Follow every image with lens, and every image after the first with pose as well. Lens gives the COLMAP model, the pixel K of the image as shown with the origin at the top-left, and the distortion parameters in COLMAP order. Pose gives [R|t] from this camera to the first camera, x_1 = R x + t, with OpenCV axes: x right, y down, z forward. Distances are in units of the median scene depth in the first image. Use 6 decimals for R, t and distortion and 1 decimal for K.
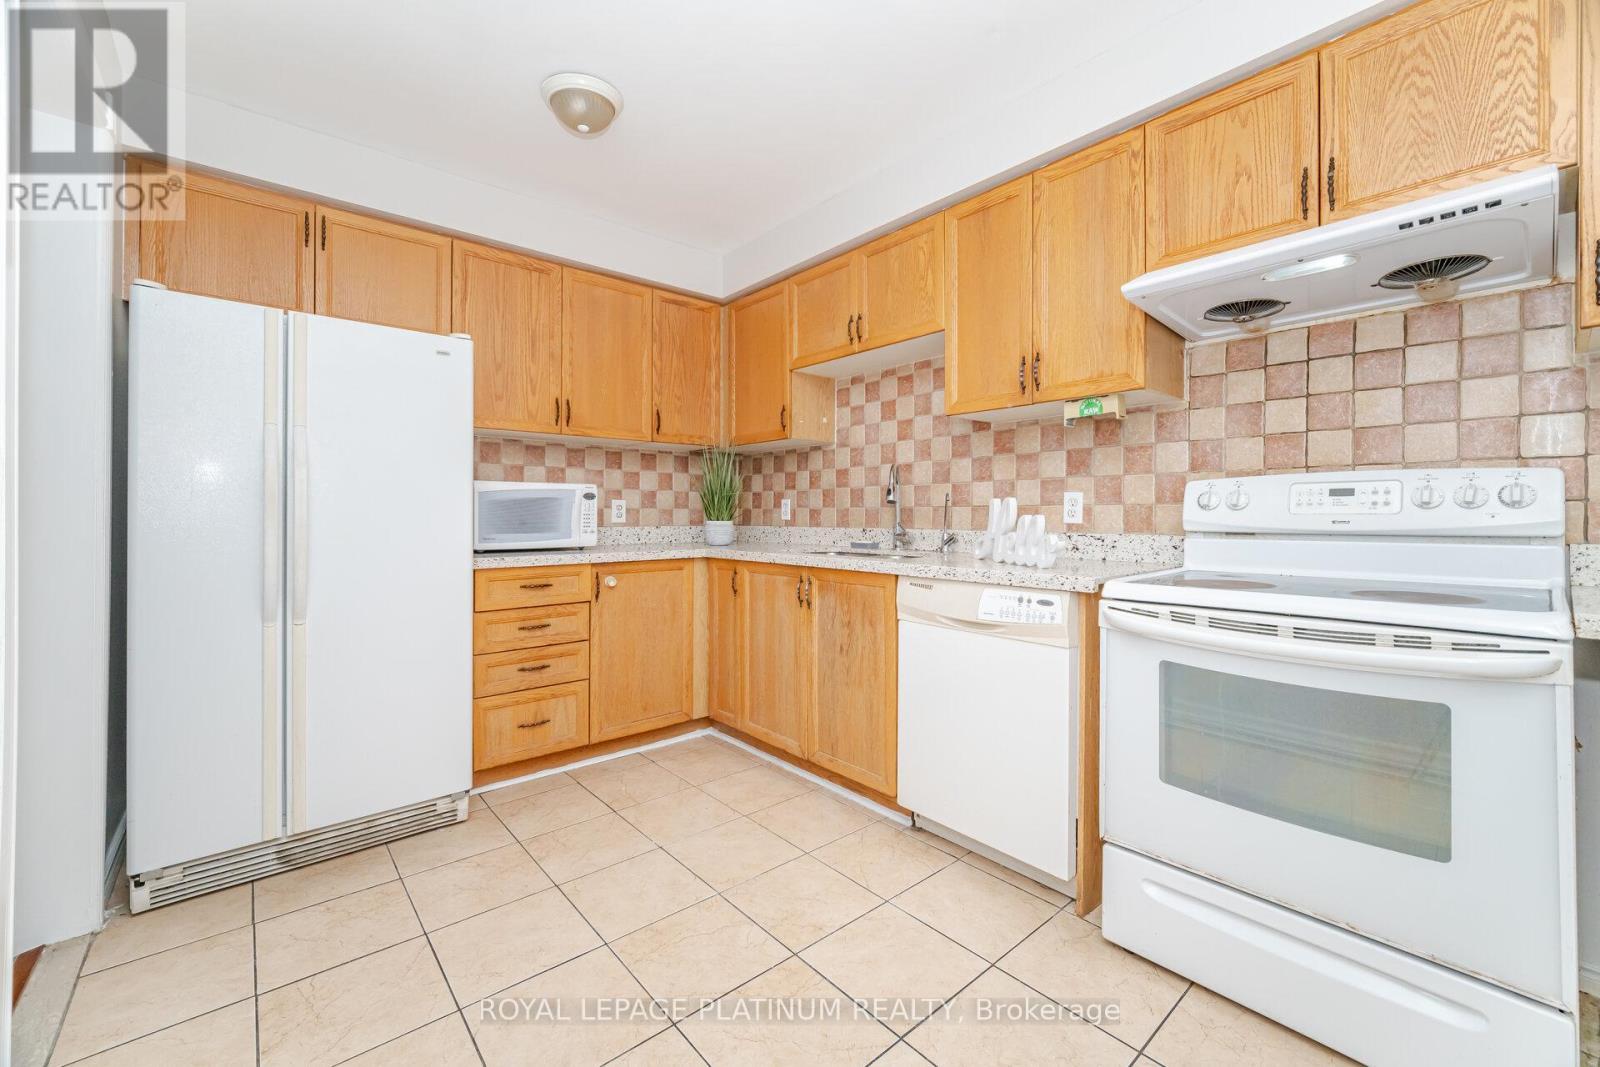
lens RADIAL K [[641.0, 0, 786.6], [0, 641.0, 520.7], [0, 0, 1]] dist [-0.003895, 0.000601]
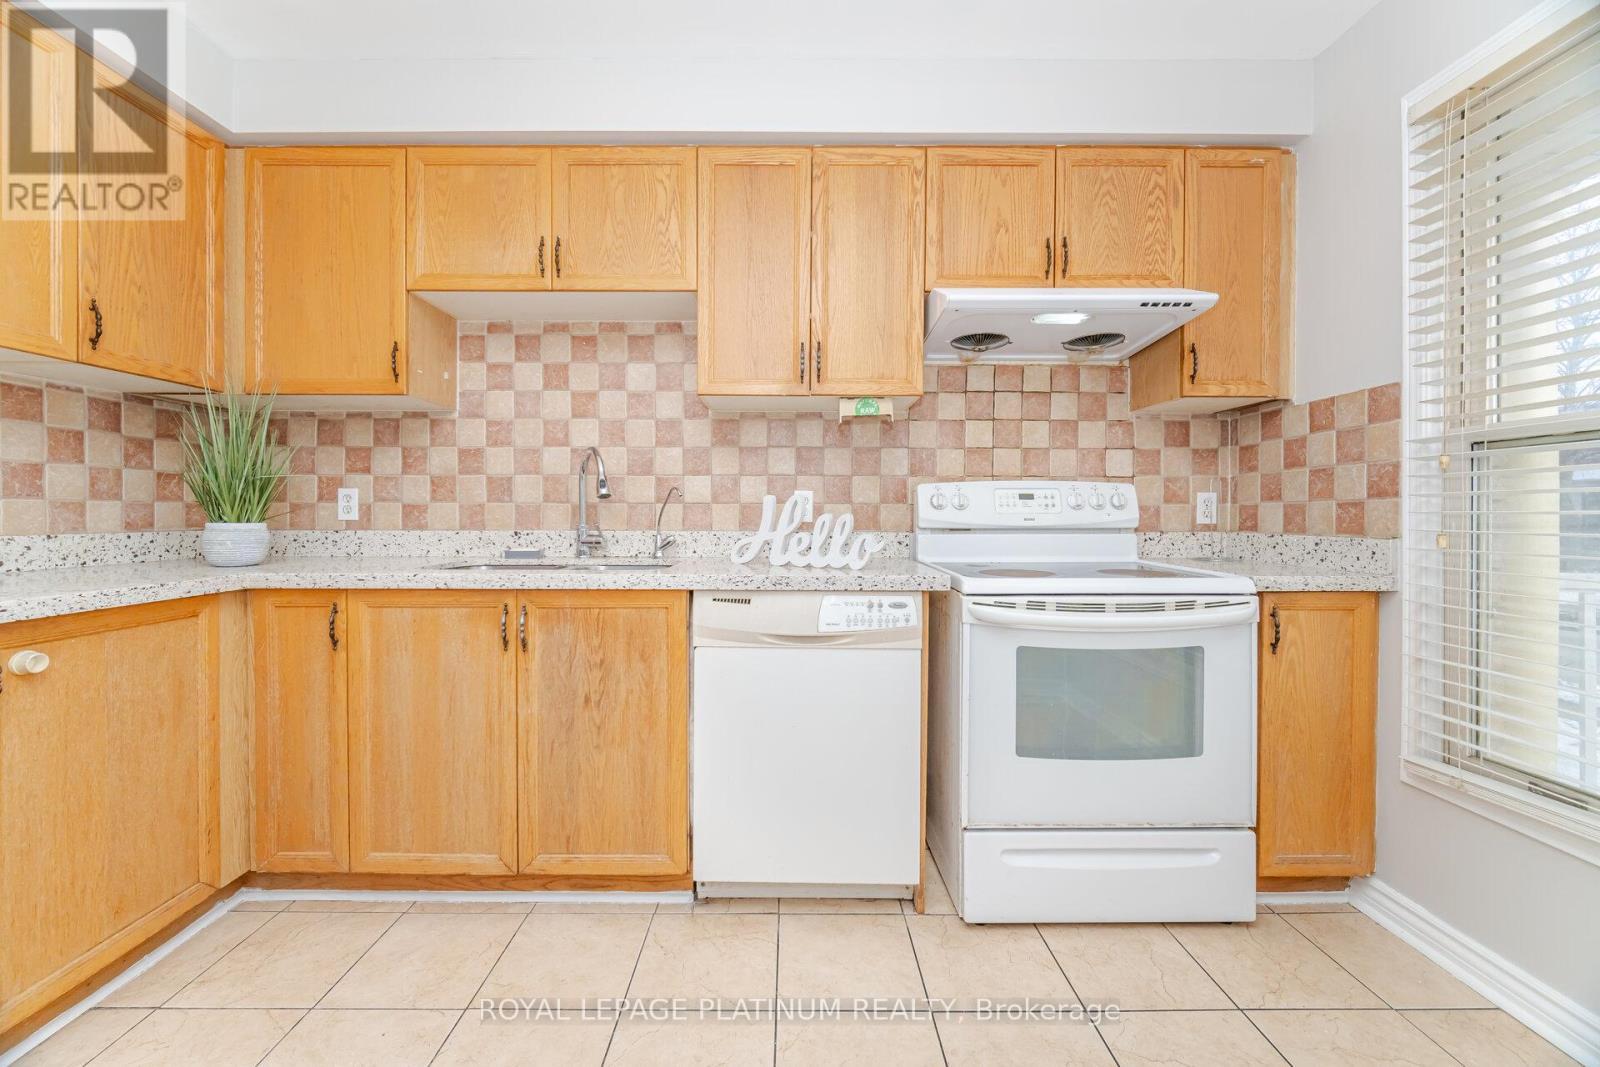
lens RADIAL K [[641.0, 0, 795.6], [0, 641.0, 525.2], [0, 0, 1]] dist [-0.003895, 0.000601]
pose [[0.647790, -0.011965, 0.761725, -0.327729], [0.004653, 0.999920, 0.011750, -0.002918], [-0.761804, -0.004068, 0.647794, 0.384290]]
